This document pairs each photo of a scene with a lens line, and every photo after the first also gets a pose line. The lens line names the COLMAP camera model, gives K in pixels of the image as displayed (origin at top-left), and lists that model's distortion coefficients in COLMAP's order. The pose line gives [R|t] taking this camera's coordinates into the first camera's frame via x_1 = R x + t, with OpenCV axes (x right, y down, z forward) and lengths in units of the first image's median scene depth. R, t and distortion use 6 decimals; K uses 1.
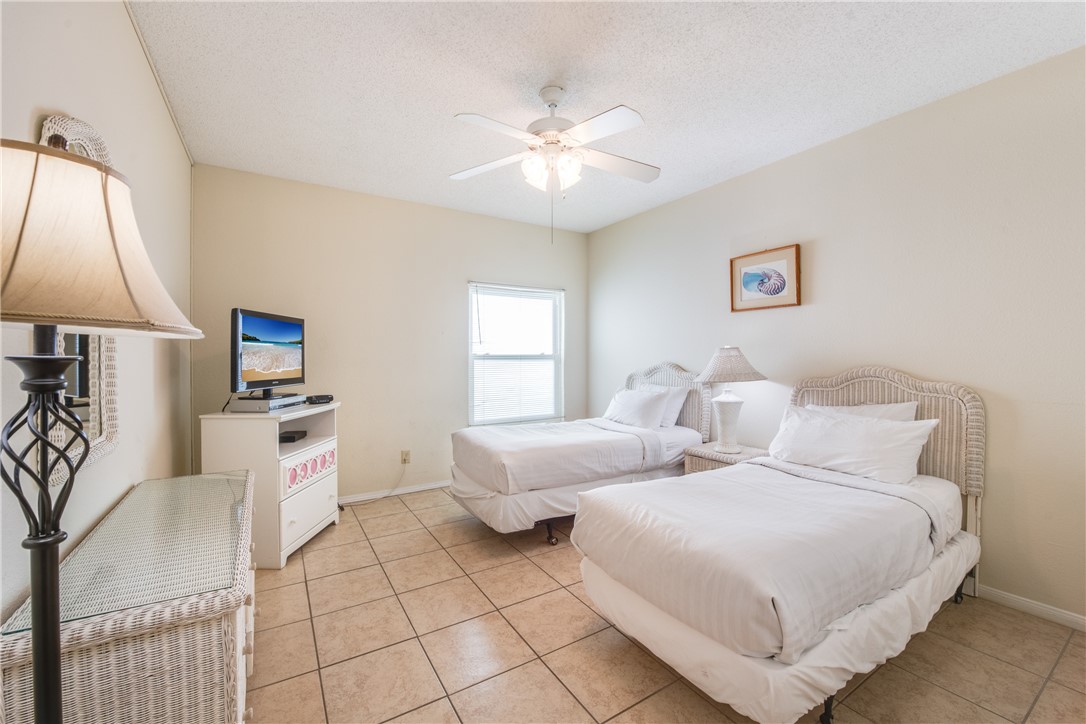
lens RADIAL K [[447.3, 0, 546.7], [0, 447.3, 363.1], [0, 0, 1]] dist [-0.017683, -0.000126]
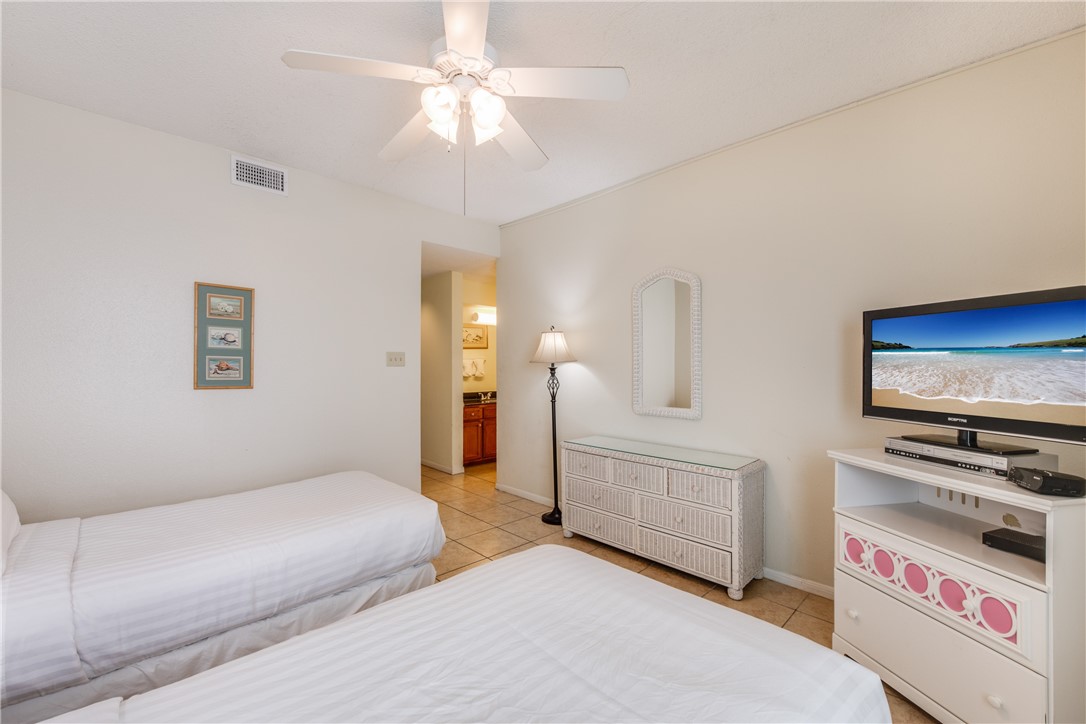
lens RADIAL K [[447.3, 0, 546.7], [0, 447.3, 363.1], [0, 0, 1]] dist [-0.017683, -0.000126]
pose [[-0.985195, -0.006377, -0.171320, -0.004745], [-0.007813, 0.999940, 0.007704, -0.029273], [0.171261, 0.008928, -0.985185, 1.533733]]
